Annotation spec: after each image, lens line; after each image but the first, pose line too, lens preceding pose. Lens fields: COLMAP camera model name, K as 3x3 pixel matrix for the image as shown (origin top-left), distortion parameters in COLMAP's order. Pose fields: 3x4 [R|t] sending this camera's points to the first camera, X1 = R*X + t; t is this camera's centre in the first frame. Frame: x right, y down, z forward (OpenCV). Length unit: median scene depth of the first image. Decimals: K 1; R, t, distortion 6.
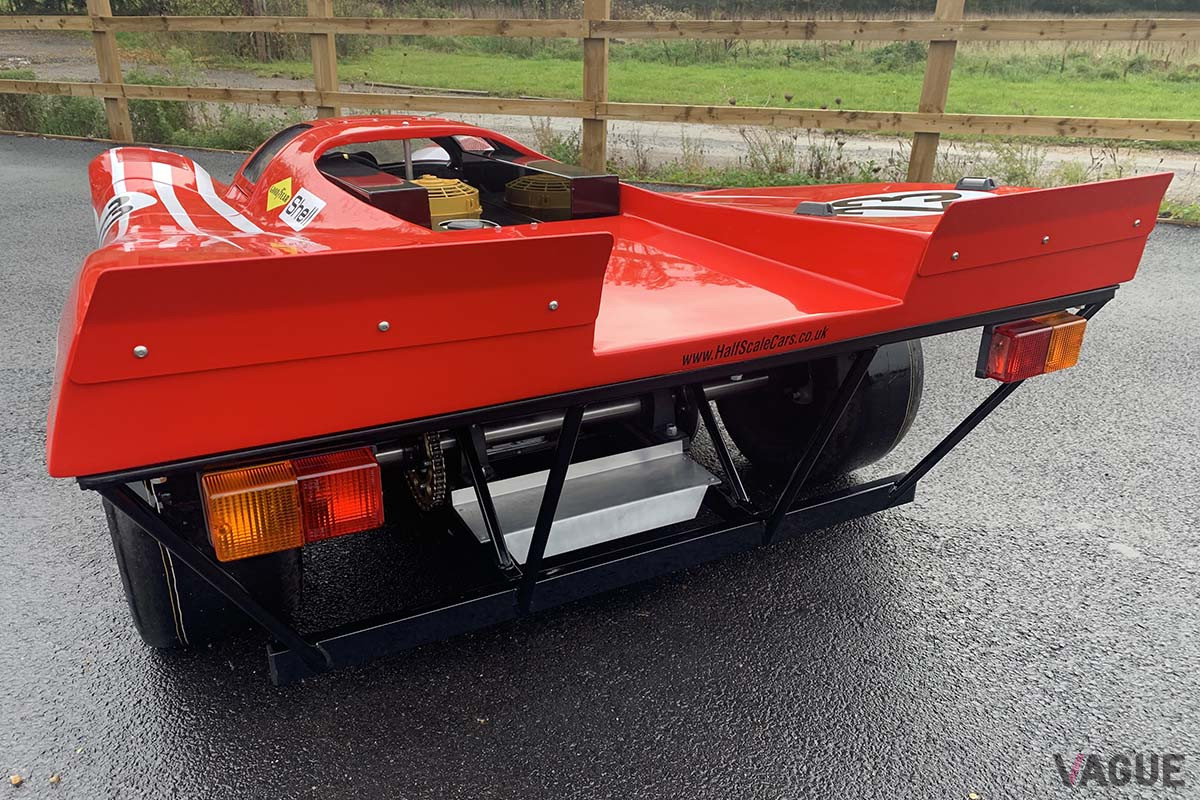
lens RADIAL K [[914.0, 0, 602.8], [0, 914.0, 436.9], [0, 0, 1]] dist [0.011879, -0.005199]
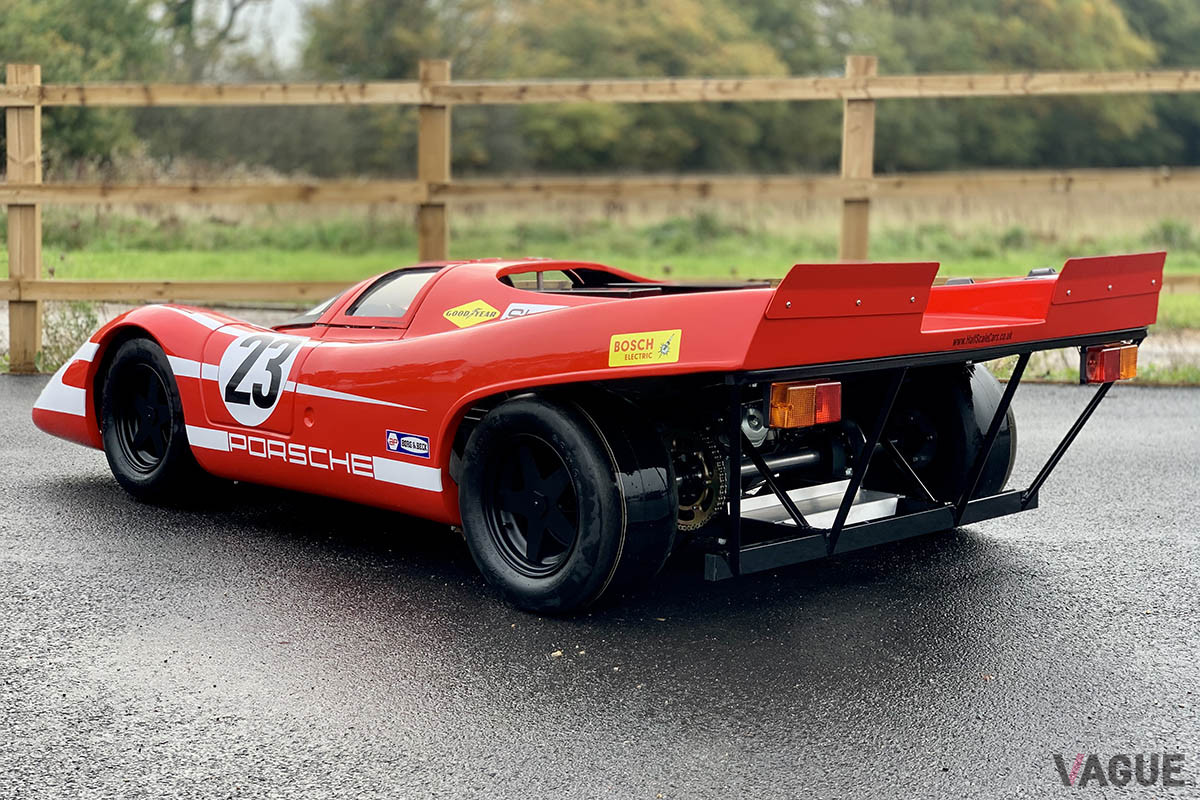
lens RADIAL K [[1774.9, 0, 600.0], [0, 1774.9, 400.0], [0, 0, 1]] dist [0.094773, -0.080303]
pose [[0.959527, -0.045003, 0.277997, -0.351686], [0.127847, 0.949173, -0.287619, 0.212532], [-0.250924, 0.311520, 0.916511, -0.446191]]
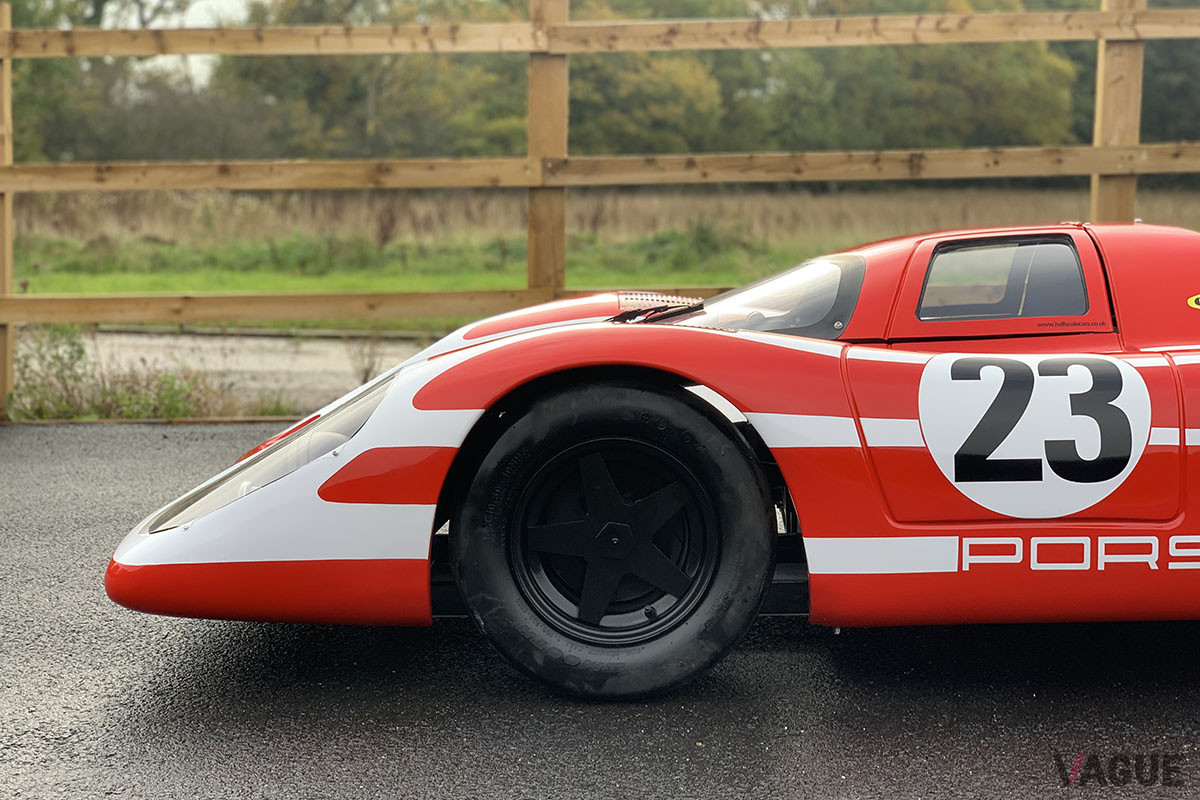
lens RADIAL K [[1787.4, 0, 600.0], [0, 1787.4, 400.0], [0, 0, 1]] dist [0.052414, 0.026379]
pose [[0.942677, -0.054325, 0.329255, -0.417839], [0.157059, 0.942777, -0.294117, 0.040954], [-0.294436, 0.328970, 0.897266, 0.009599]]
